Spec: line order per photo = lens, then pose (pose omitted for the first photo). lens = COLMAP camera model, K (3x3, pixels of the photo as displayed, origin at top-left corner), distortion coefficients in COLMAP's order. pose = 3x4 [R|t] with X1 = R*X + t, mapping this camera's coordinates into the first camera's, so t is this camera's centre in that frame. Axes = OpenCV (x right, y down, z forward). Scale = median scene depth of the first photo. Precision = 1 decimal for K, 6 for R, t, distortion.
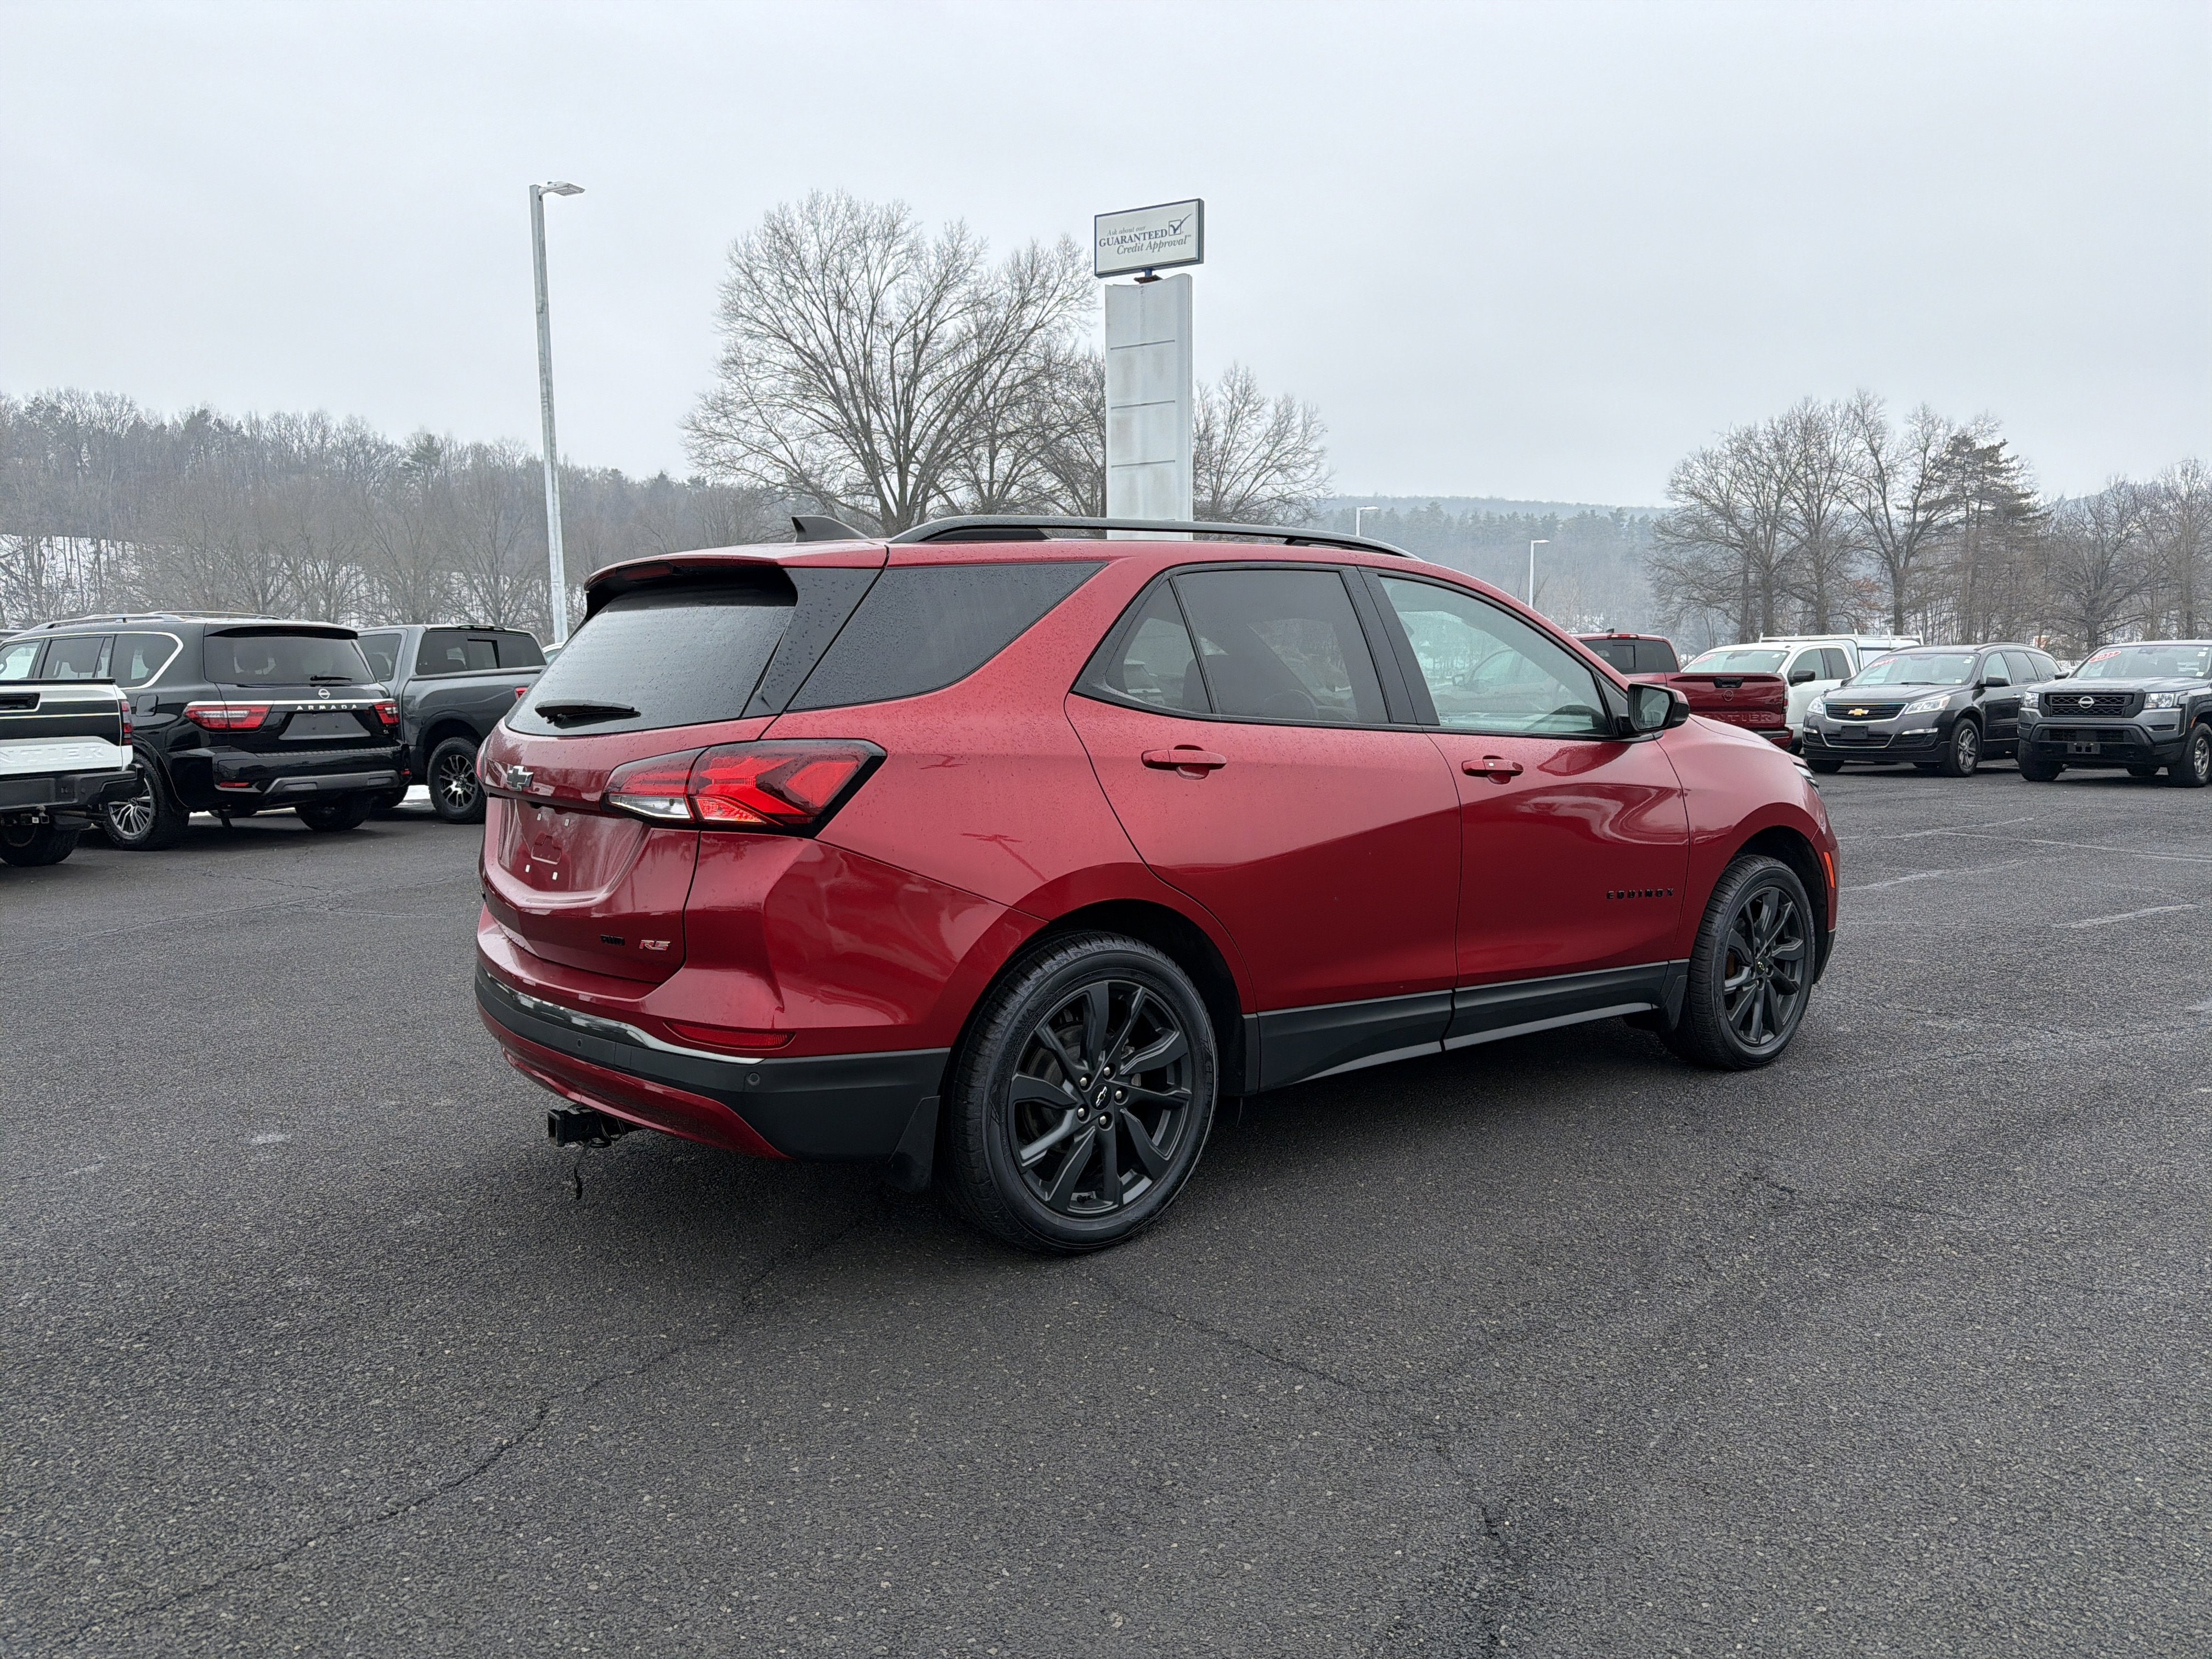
lens RADIAL K [[1619.3, 0, 1127.0], [0, 1619.3, 848.9], [0, 0, 1]] dist [0.060216, -0.045951]
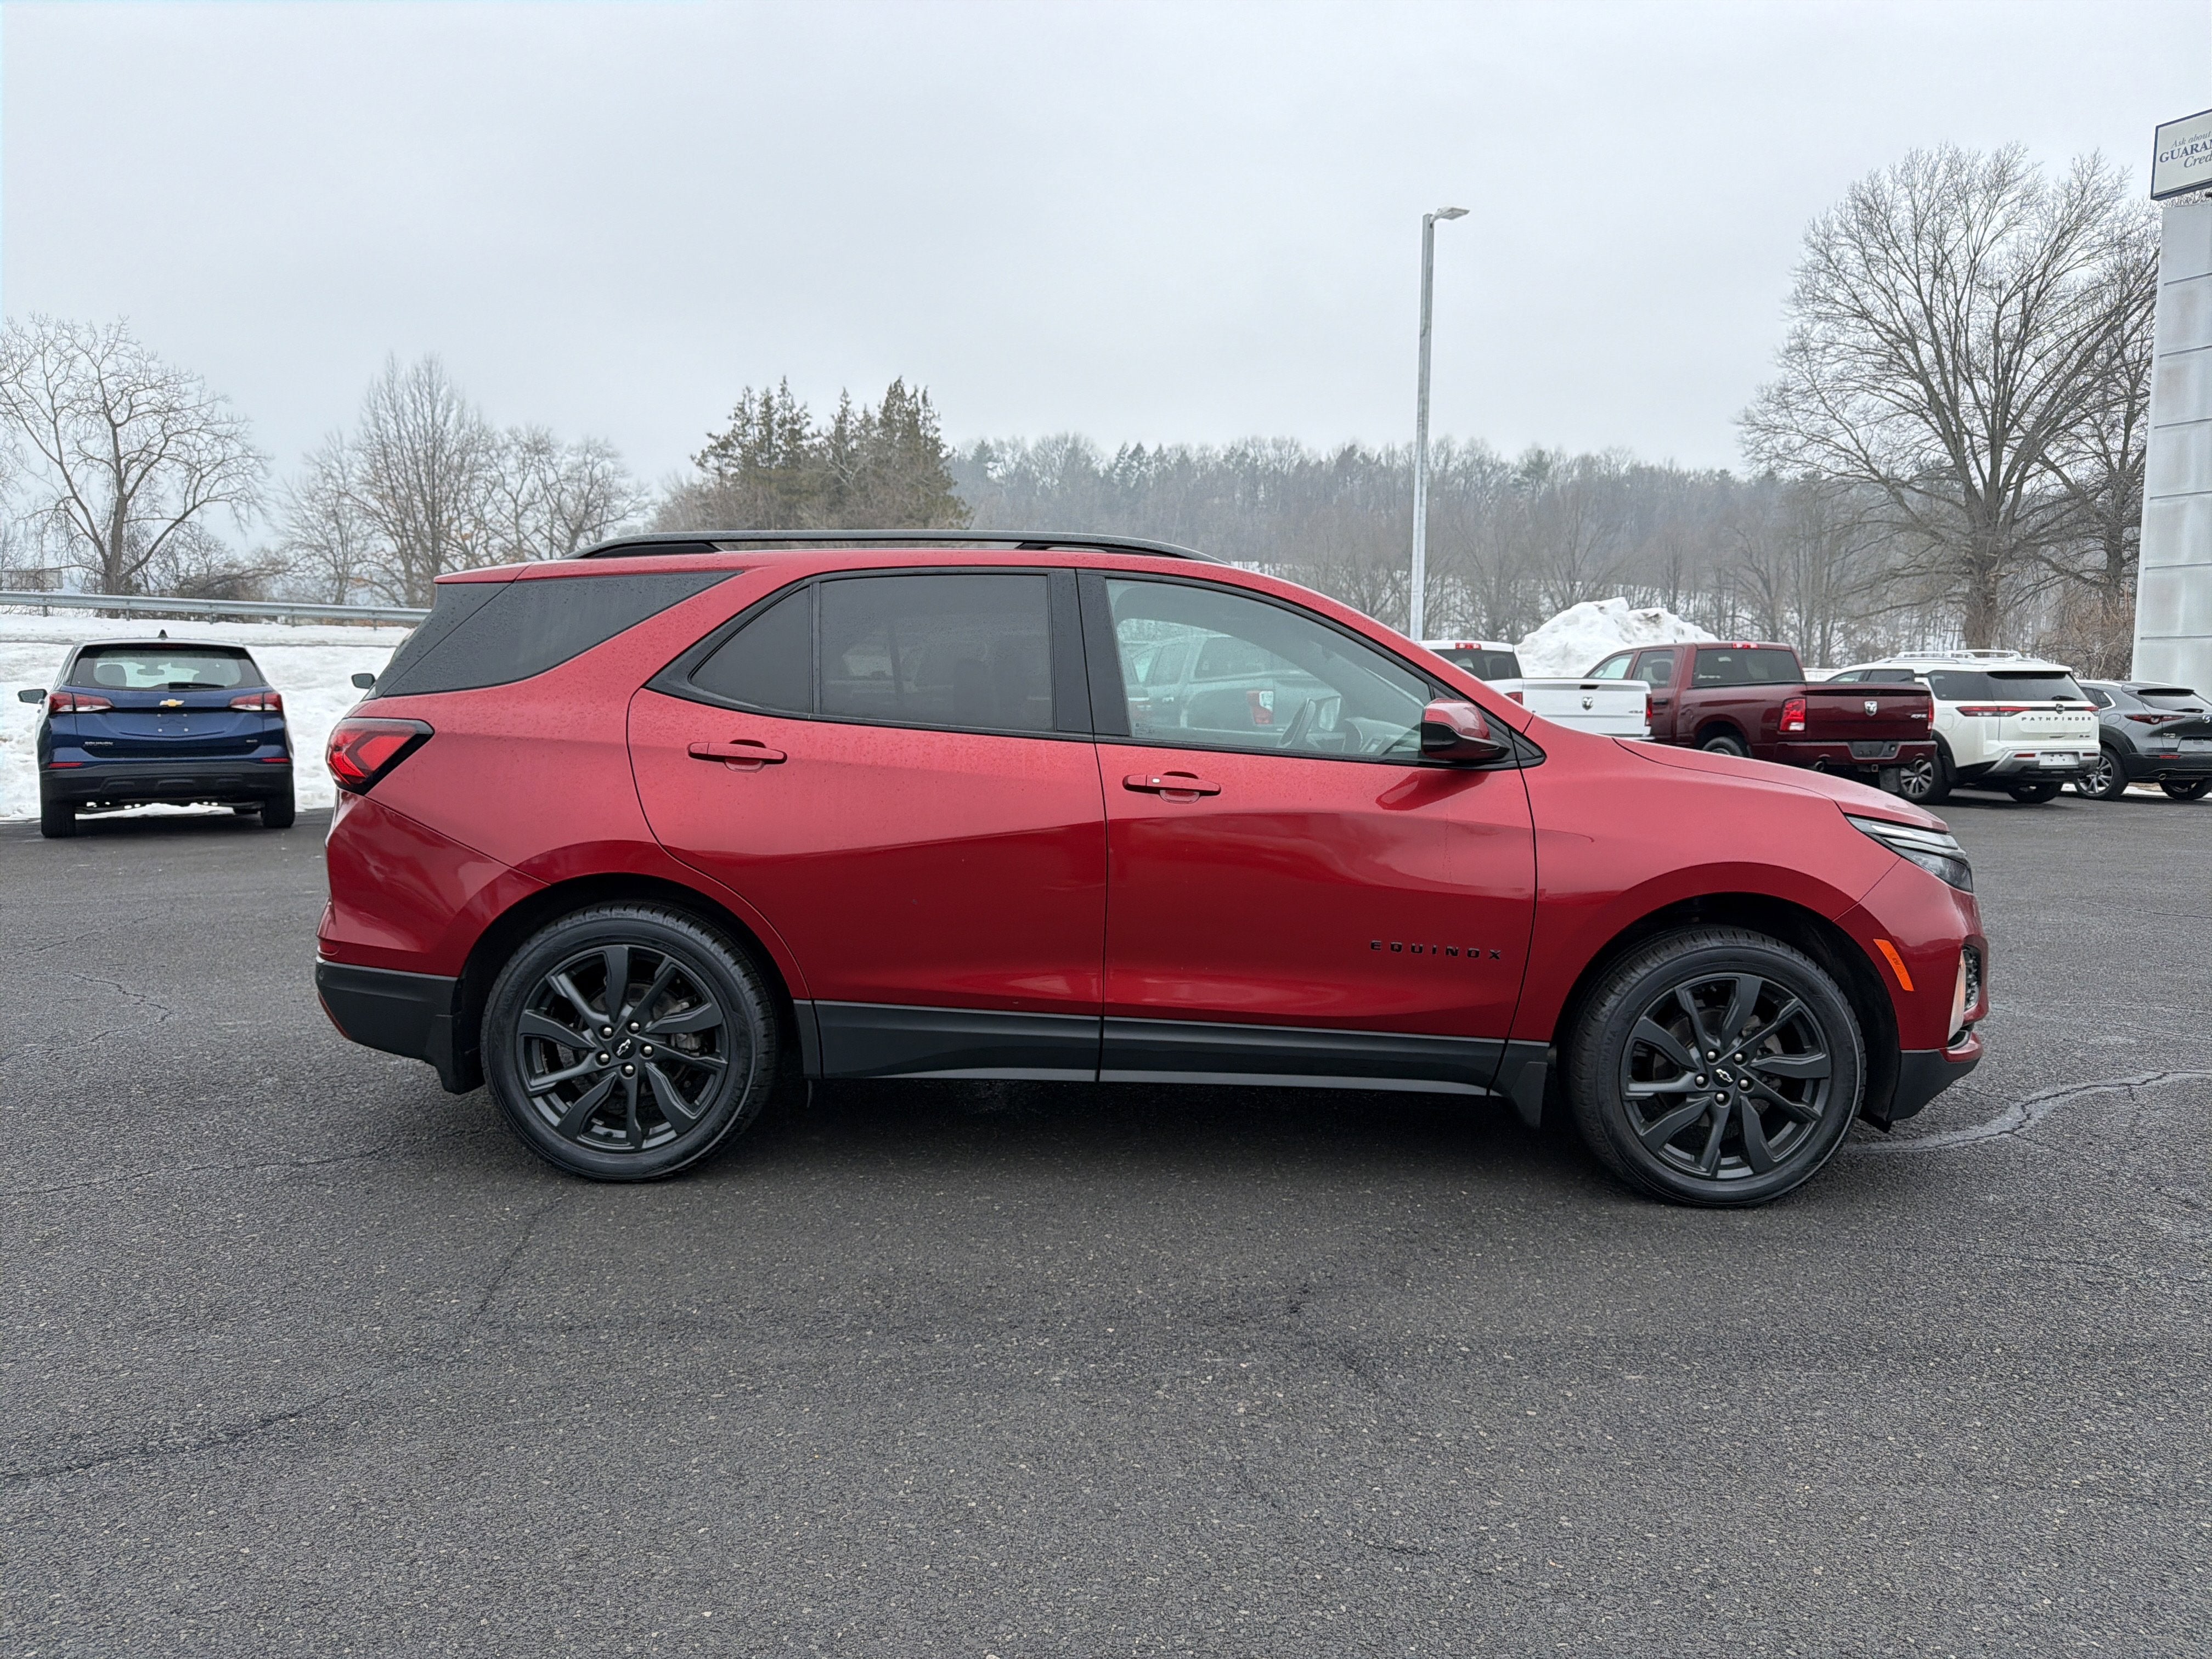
lens RADIAL K [[1619.3, 0, 1085.9], [0, 1619.3, 846.7], [0, 0, 1]] dist [0.060216, -0.045951]
pose [[0.776986, 0.082302, -0.624114, 0.107913], [-0.085036, 0.996052, 0.025485, -0.004888], [0.623748, 0.033270, 0.780917, 0.036558]]
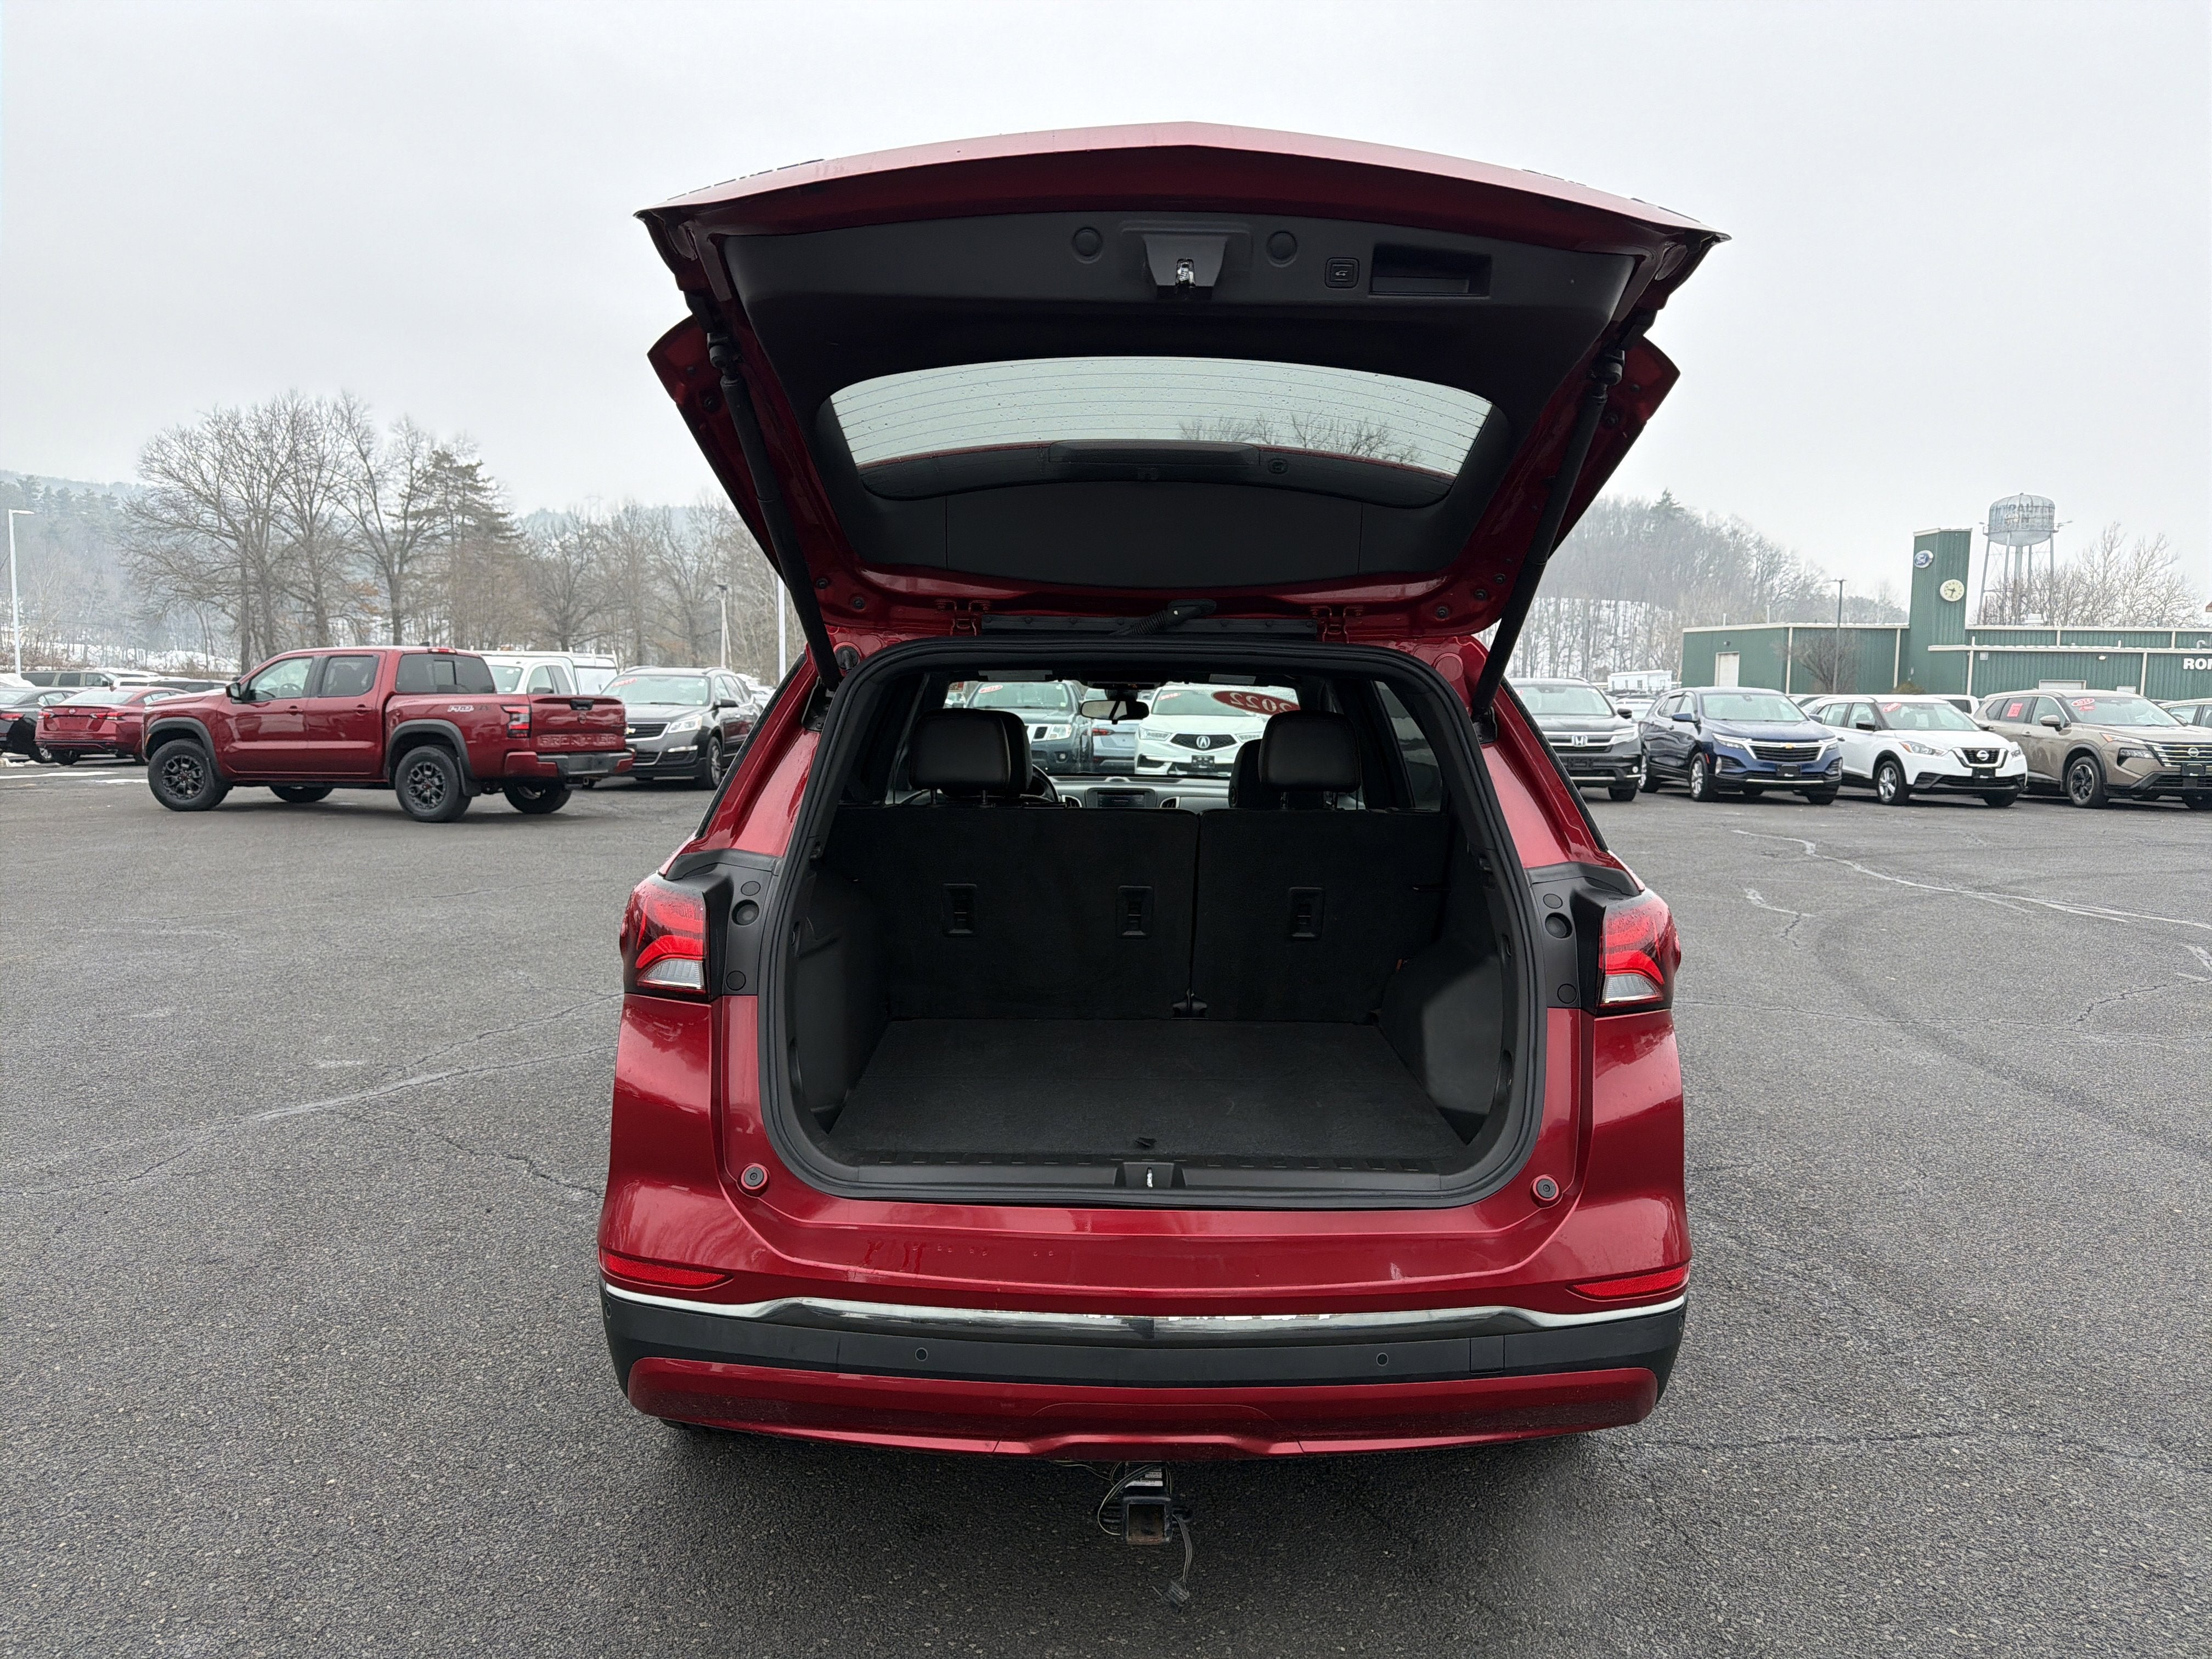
lens RADIAL K [[1619.3, 0, 1129.9], [0, 1619.3, 812.1], [0, 0, 1]] dist [0.060216, -0.045951]
pose [[0.653426, -0.039349, 0.755967, -0.101056], [0.057620, 0.998336, 0.002160, -0.012696], [-0.754795, 0.042147, 0.654606, 0.070684]]
